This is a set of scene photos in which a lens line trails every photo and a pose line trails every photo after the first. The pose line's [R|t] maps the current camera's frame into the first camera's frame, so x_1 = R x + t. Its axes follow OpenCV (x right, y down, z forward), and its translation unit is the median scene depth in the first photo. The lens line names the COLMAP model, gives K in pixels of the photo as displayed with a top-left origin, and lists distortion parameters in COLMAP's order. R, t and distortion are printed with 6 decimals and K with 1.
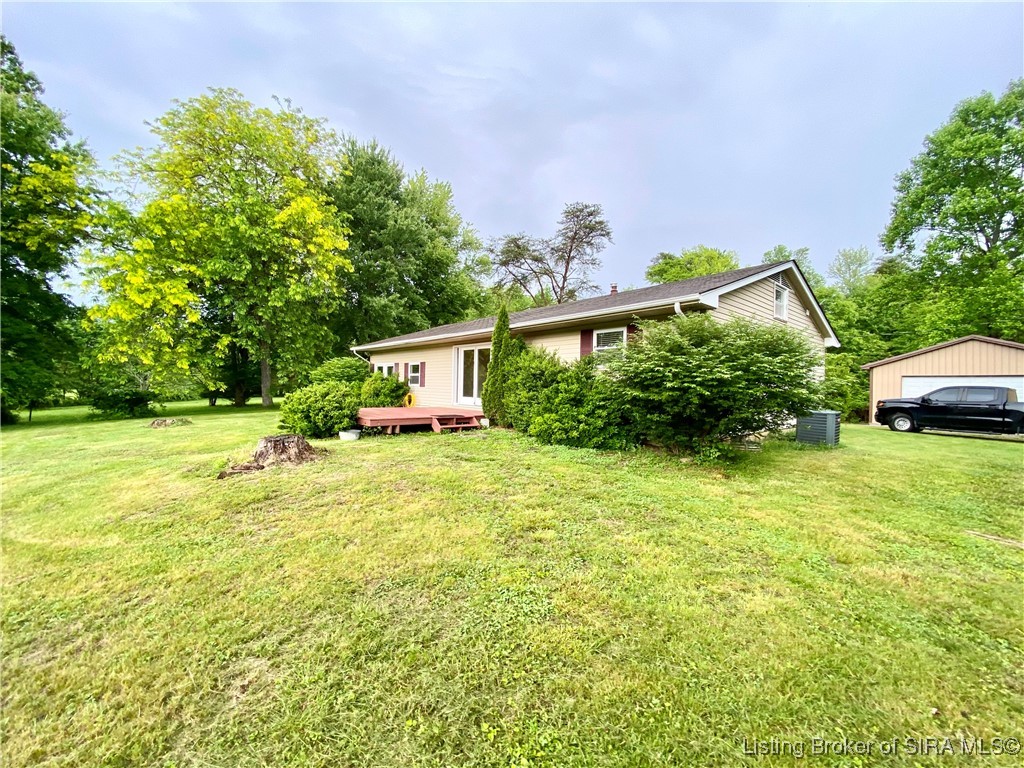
lens RADIAL K [[418.7, 0, 512.3], [0, 418.7, 385.3], [0, 0, 1]] dist [0.001306, -0.005471]
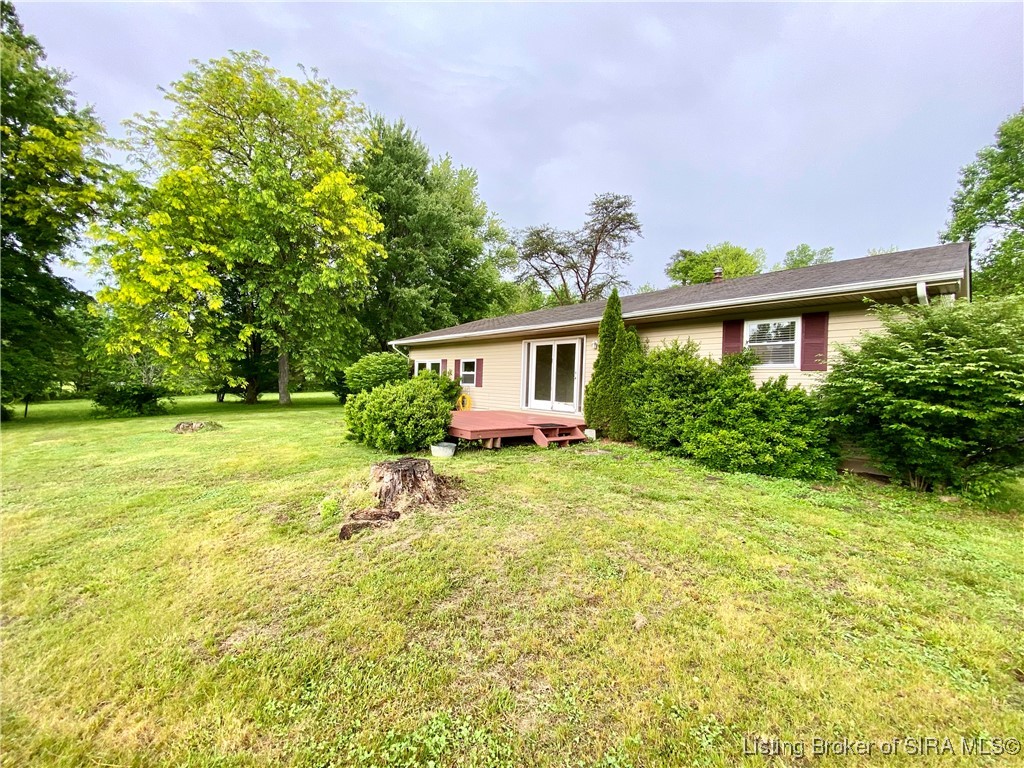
lens RADIAL K [[418.7, 0, 511.5], [0, 418.7, 385.0], [0, 0, 1]] dist [0.001306, -0.005471]
pose [[0.999863, 0.015620, 0.005449, -0.124150], [-0.015635, 0.999874, 0.002817, -0.003158], [-0.005404, -0.002902, 0.999981, 0.102454]]
